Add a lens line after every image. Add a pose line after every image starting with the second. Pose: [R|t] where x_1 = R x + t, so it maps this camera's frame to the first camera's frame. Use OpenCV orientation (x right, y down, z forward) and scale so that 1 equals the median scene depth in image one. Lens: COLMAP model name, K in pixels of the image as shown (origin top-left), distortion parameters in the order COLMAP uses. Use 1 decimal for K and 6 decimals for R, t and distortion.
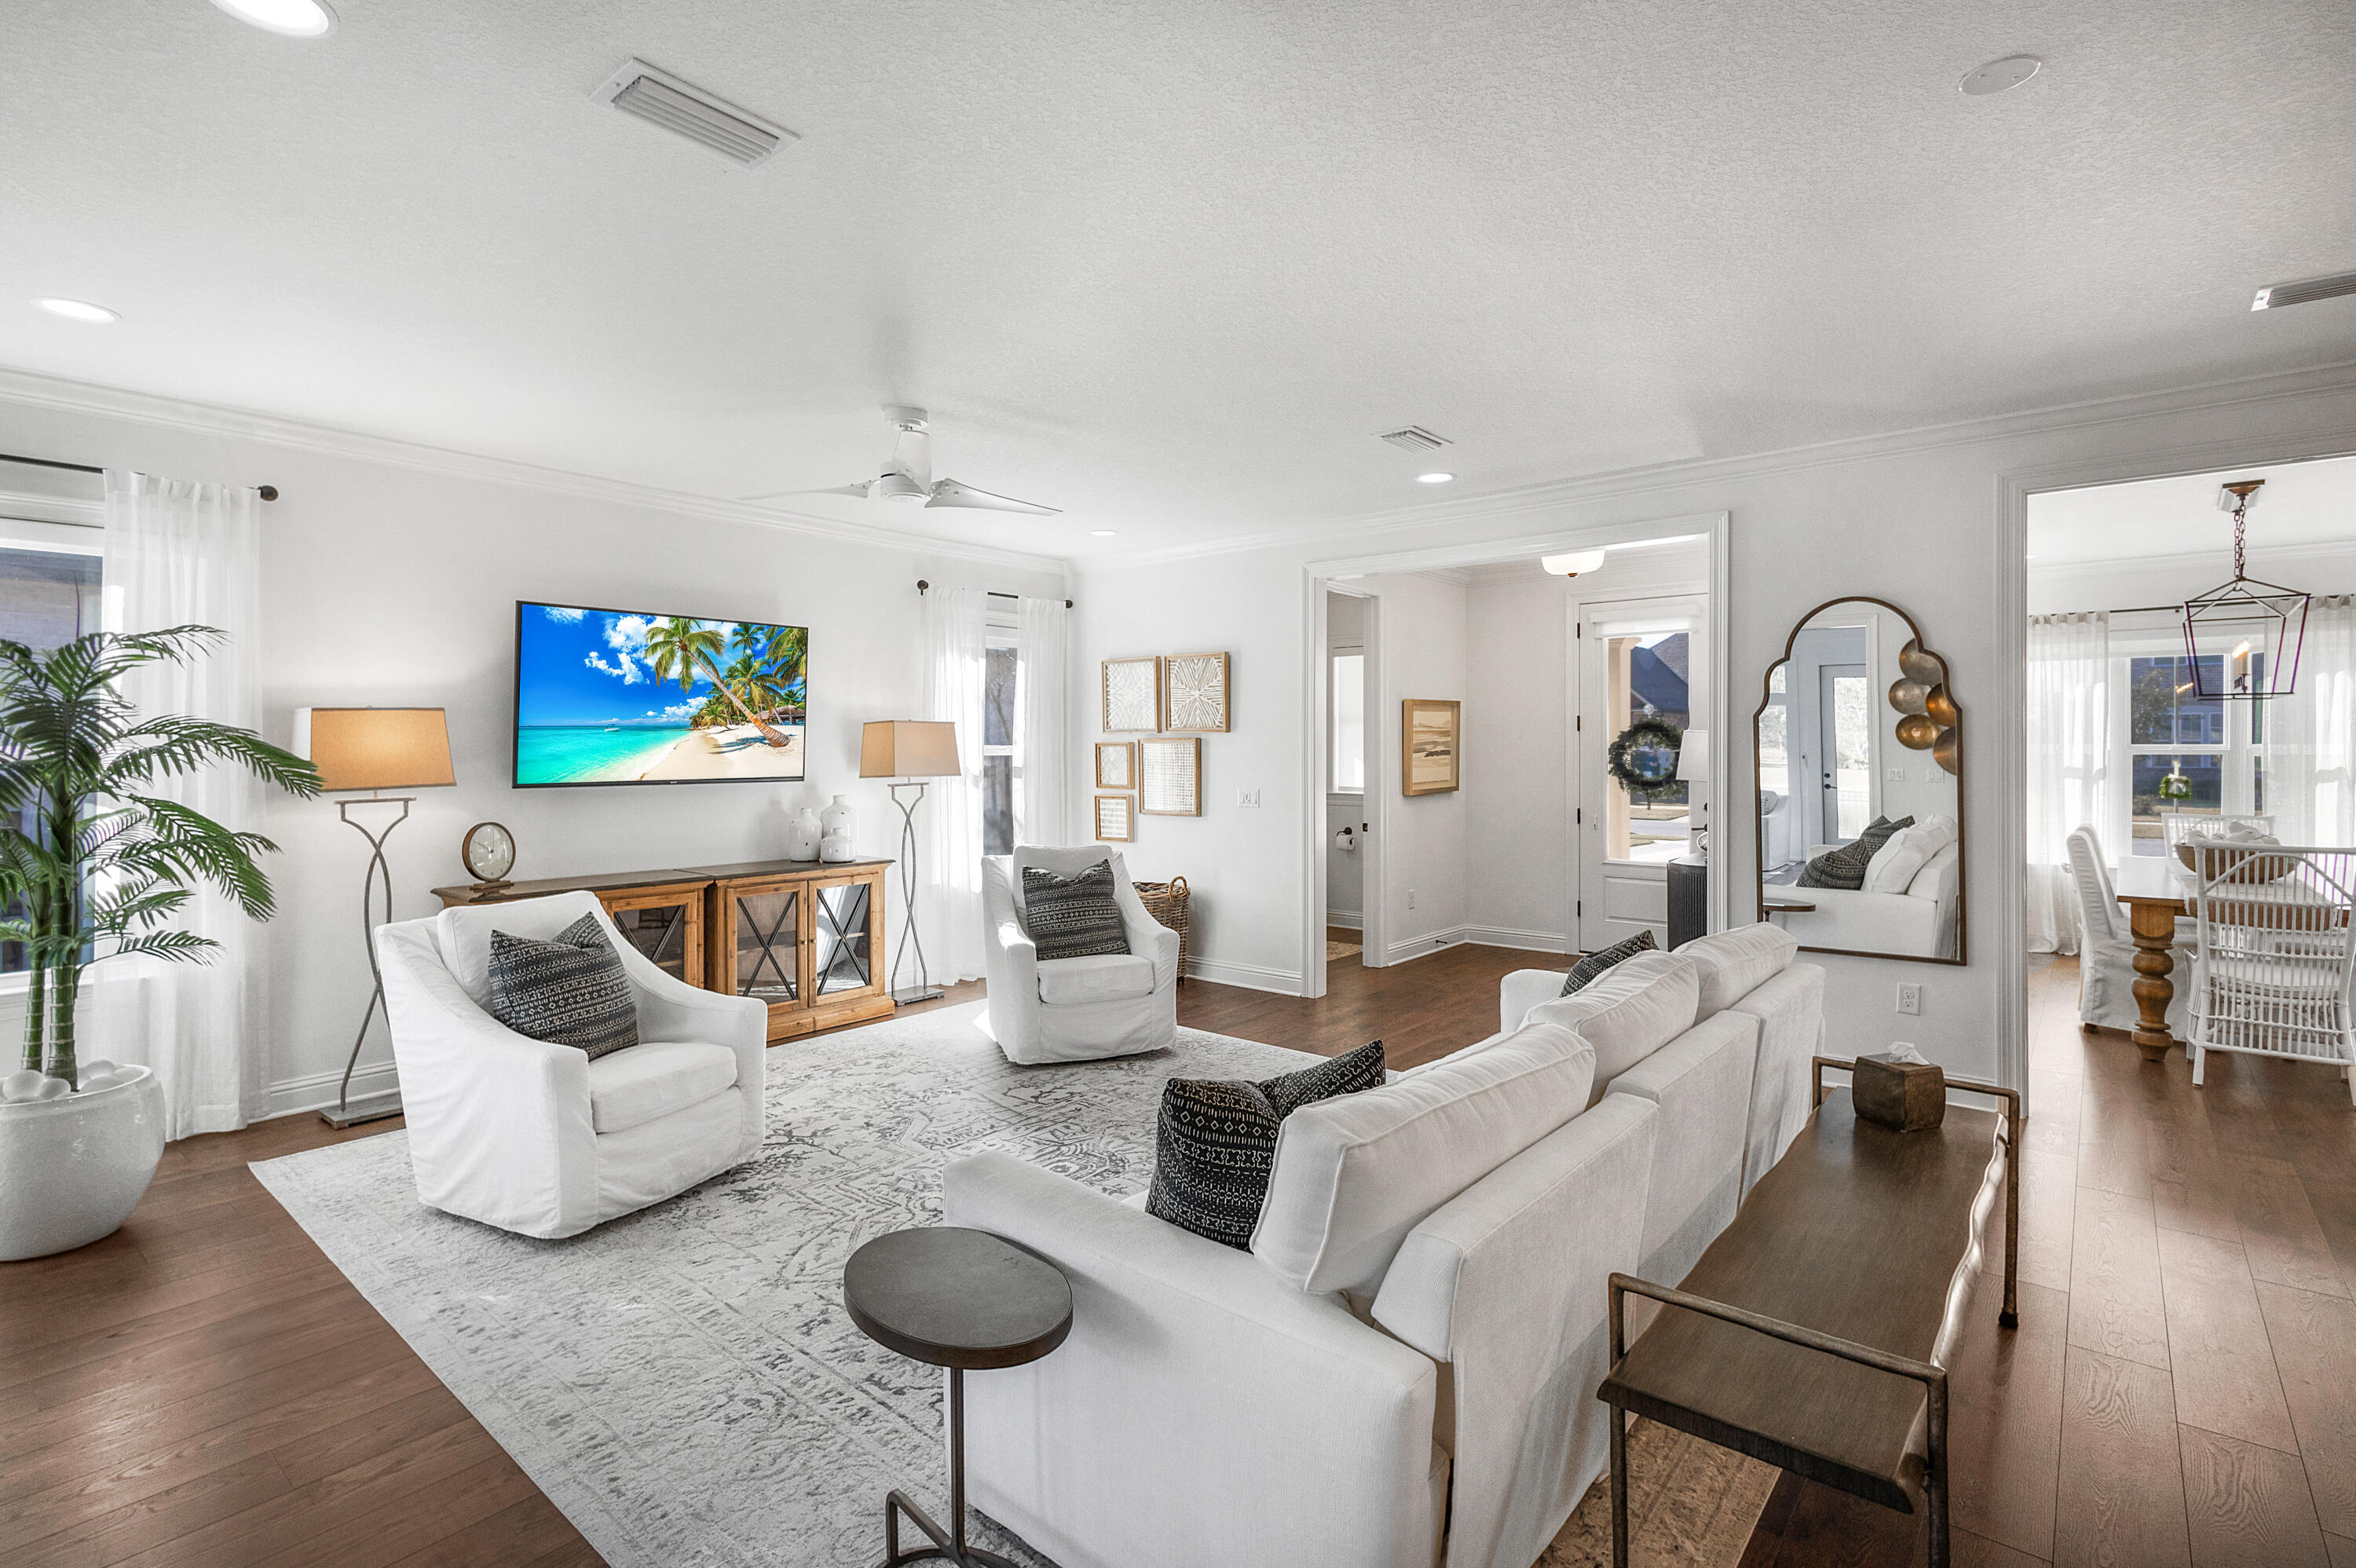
lens RADIAL K [[1102.9, 0, 1168.4], [0, 1102.9, 752.4], [0, 0, 1]] dist [-0.006518, -0.001609]
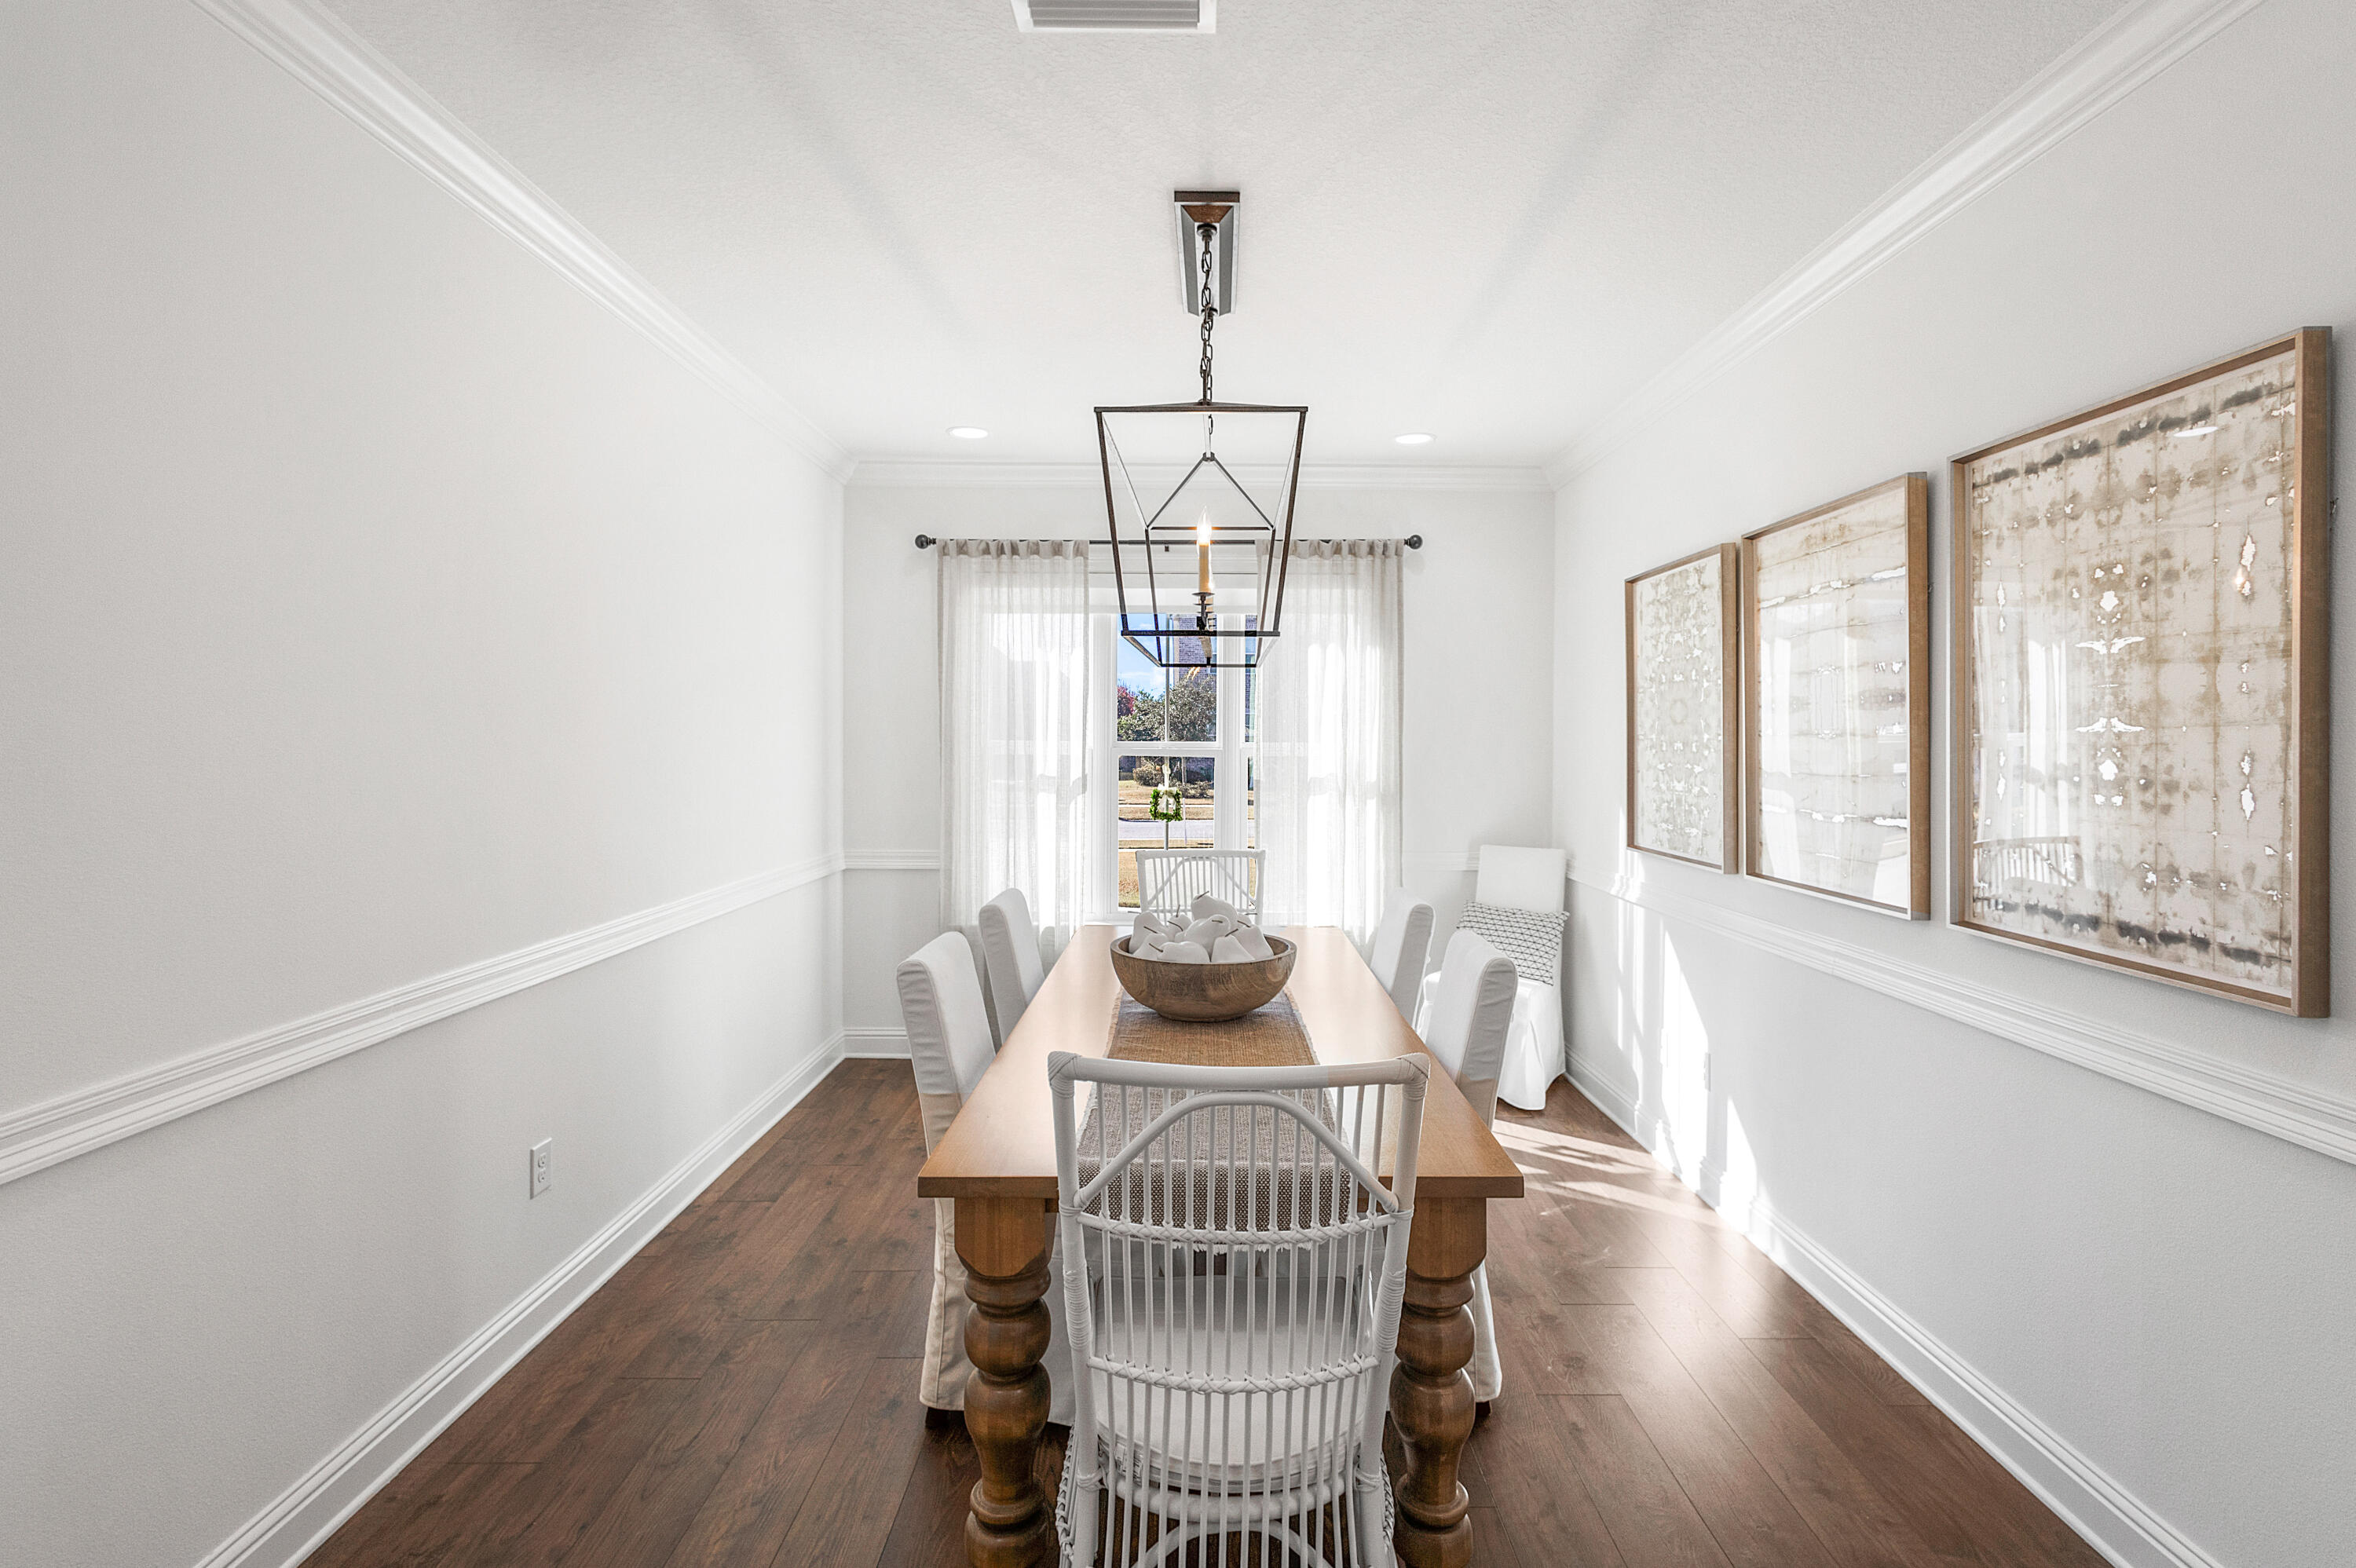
lens RADIAL K [[1102.9, 0, 1169.2], [0, 1102.9, 769.3], [0, 0, 1]] dist [-0.006518, -0.001609]
pose [[0.772520, -0.018850, 0.634711, 0.507322], [0.003338, 0.999666, 0.025626, -0.007963], [-0.634982, -0.017678, 0.772325, 0.486841]]
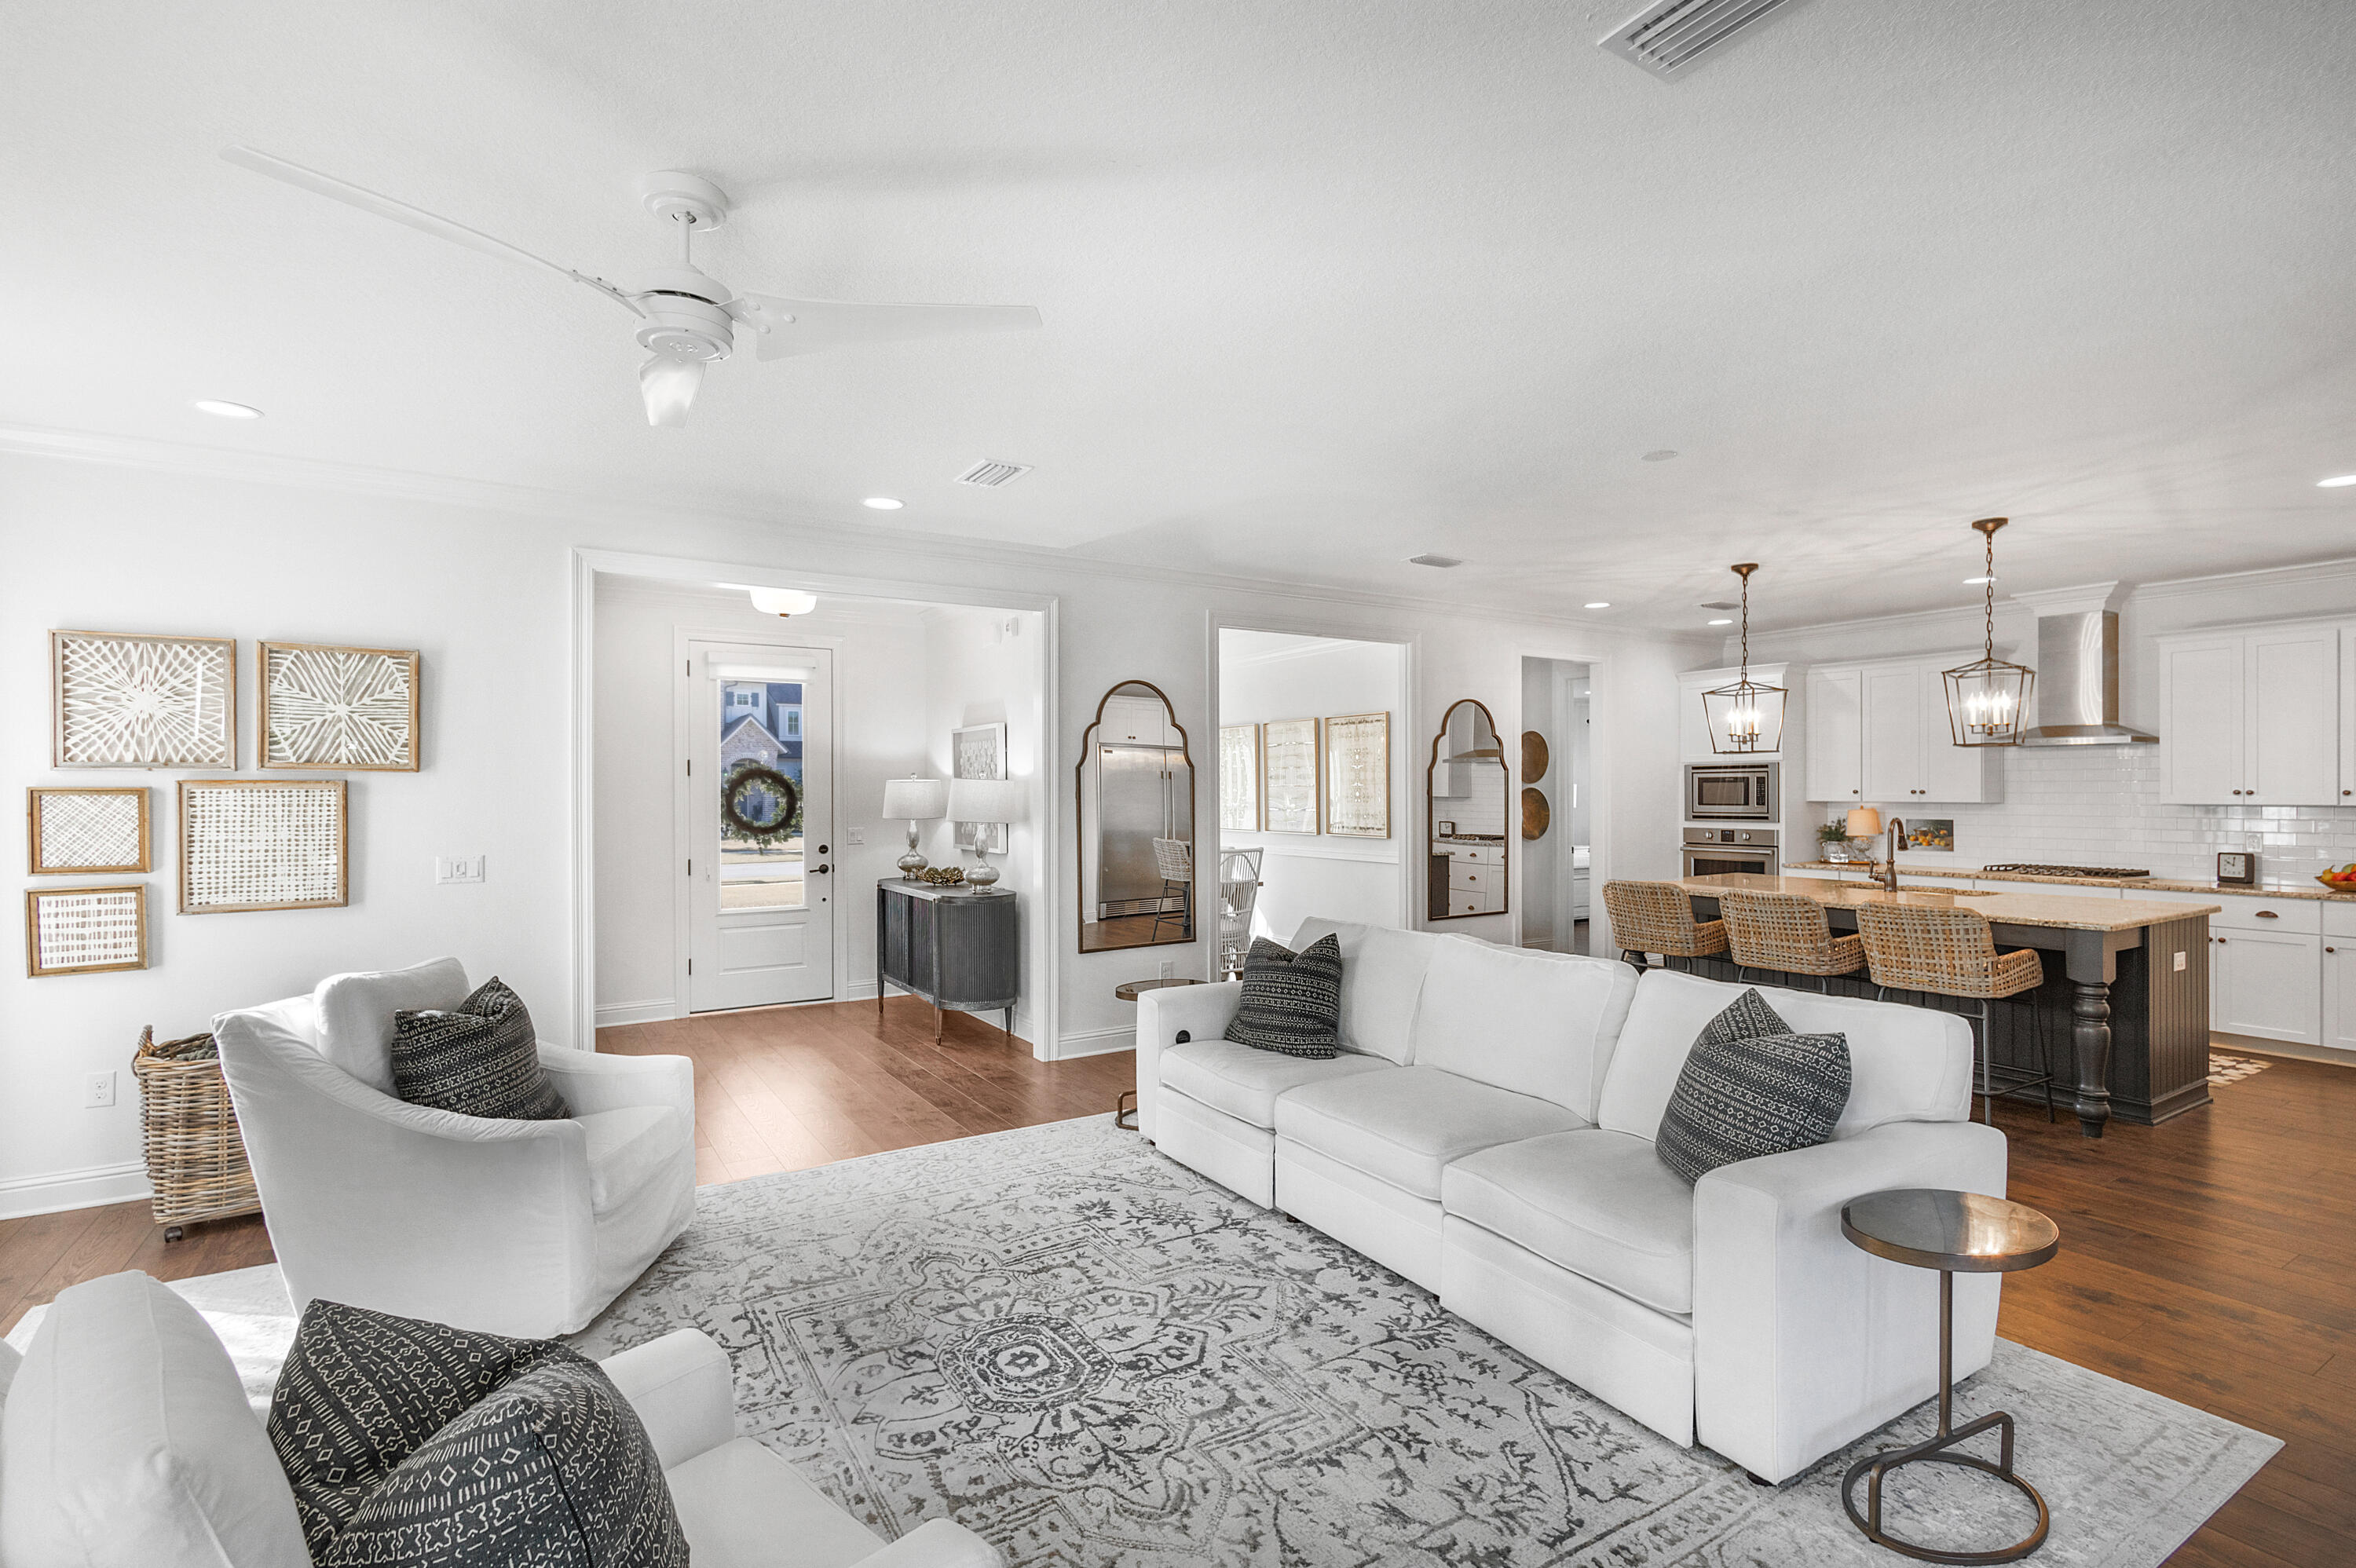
lens RADIAL K [[1102.9, 0, 1154.5], [0, 1102.9, 790.1], [0, 0, 1]] dist [-0.006518, -0.001609]
pose [[0.310603, -0.002437, 0.950537, -0.432774], [0.005500, 0.999985, 0.000766, -0.005936], [-0.950524, 0.004990, 0.310612, 0.374881]]
